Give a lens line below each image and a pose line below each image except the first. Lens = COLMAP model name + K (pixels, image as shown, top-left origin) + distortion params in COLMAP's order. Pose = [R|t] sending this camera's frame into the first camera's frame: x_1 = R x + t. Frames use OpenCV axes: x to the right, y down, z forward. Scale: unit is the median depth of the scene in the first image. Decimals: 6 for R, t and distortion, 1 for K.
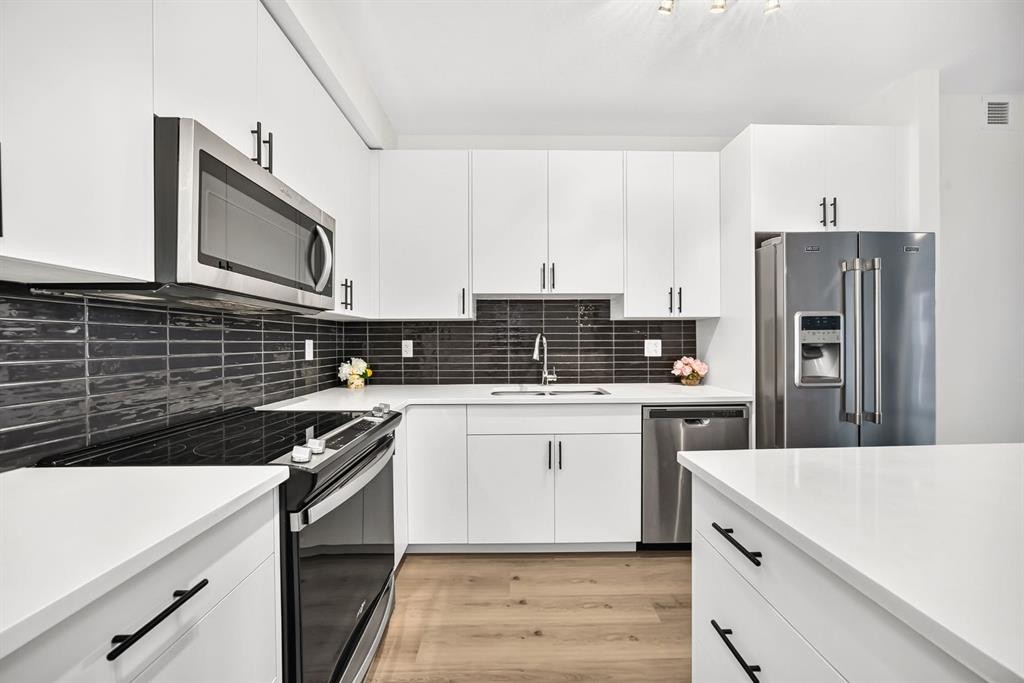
lens RADIAL K [[371.0, 0, 514.0], [0, 371.0, 343.3], [0, 0, 1]] dist [-0.018413, 0.004119]
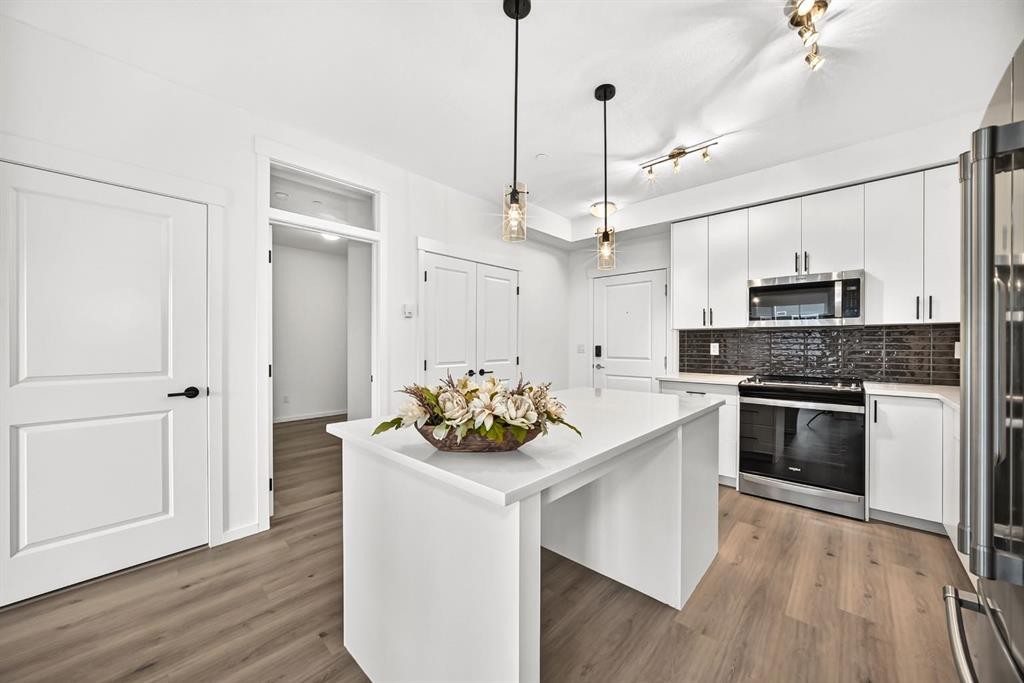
lens RADIAL K [[371.0, 0, 514.5], [0, 371.0, 345.4], [0, 0, 1]] dist [-0.018413, 0.004119]
pose [[-0.687737, 0.011121, -0.725875, 1.402190], [-0.000338, 0.999878, 0.015640, -0.016480], [0.725960, 0.011002, -0.687649, 0.801902]]
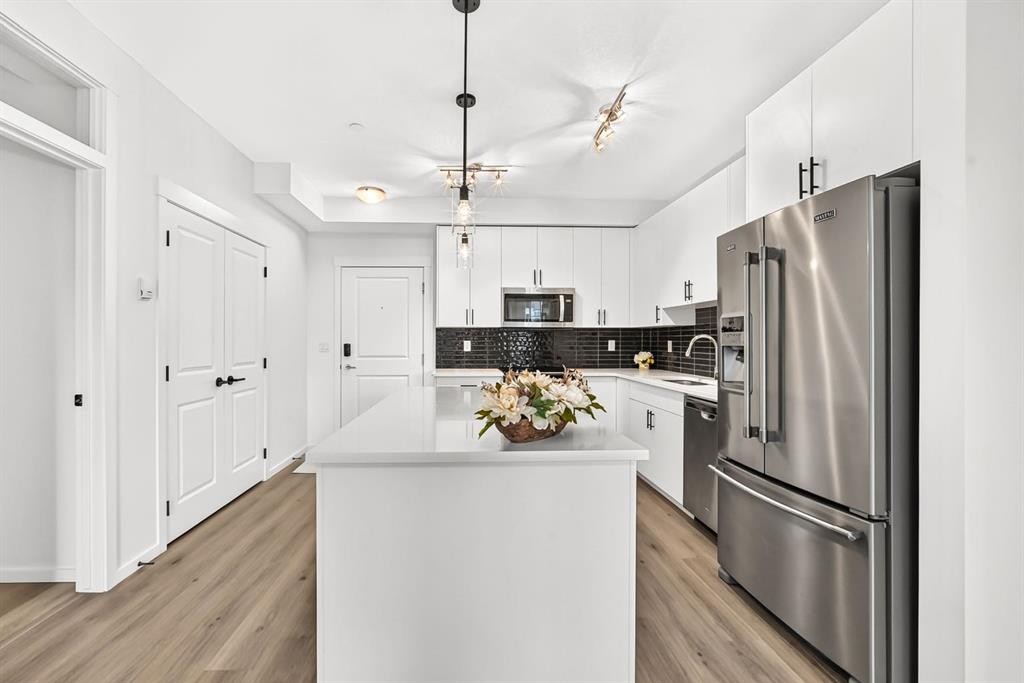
lens RADIAL K [[425.1, 0, 479.6], [0, 425.1, 341.4], [0, 0, 1]] dist [-0.020962, 0.000454]
pose [[0.022655, 0.007230, -0.999717, 1.716740], [-0.008162, 0.999942, 0.007047, -0.012481], [0.999710, 0.008000, 0.022712, 0.288013]]
